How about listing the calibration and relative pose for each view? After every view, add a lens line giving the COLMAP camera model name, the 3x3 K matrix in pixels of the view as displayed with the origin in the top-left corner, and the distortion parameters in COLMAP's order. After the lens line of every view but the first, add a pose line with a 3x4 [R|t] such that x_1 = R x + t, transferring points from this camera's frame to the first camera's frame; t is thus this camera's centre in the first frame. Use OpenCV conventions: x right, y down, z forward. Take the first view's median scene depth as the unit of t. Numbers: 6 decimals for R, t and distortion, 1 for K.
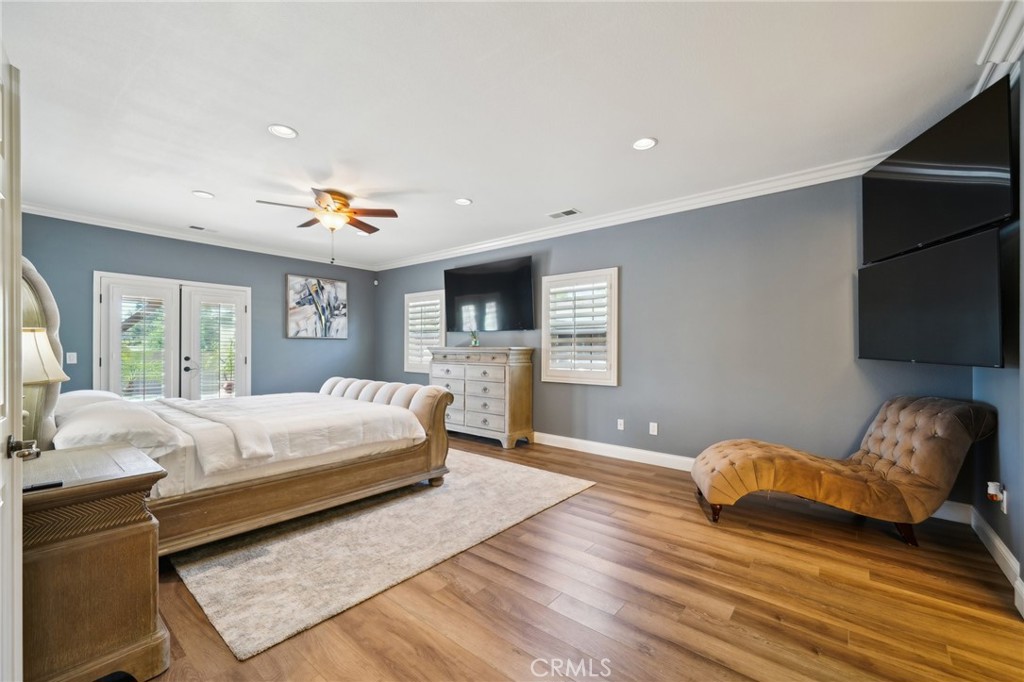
lens RADIAL K [[413.2, 0, 500.3], [0, 413.2, 354.4], [0, 0, 1]] dist [0.002004, 0.000516]
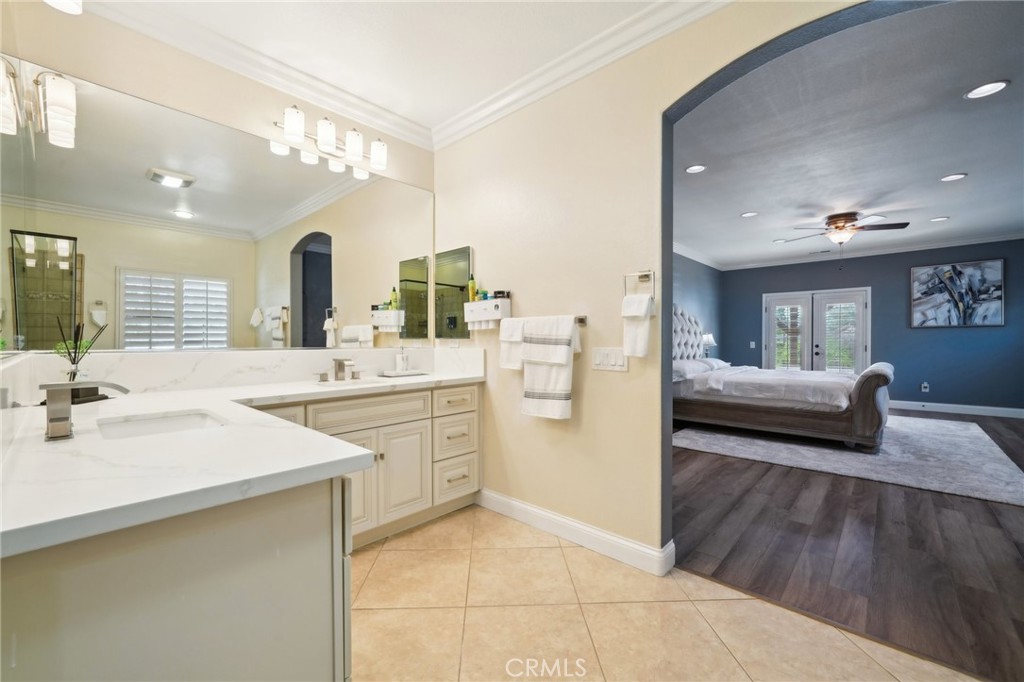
lens RADIAL K [[413.2, 0, 512.0], [0, 413.2, 340.5], [0, 0, 1]] dist [0.002004, 0.000516]
pose [[-0.041670, -0.009546, -0.999086, 0.573710], [-0.010044, 0.999908, -0.009135, 0.011993], [0.999081, 0.009654, -0.041762, 0.027060]]
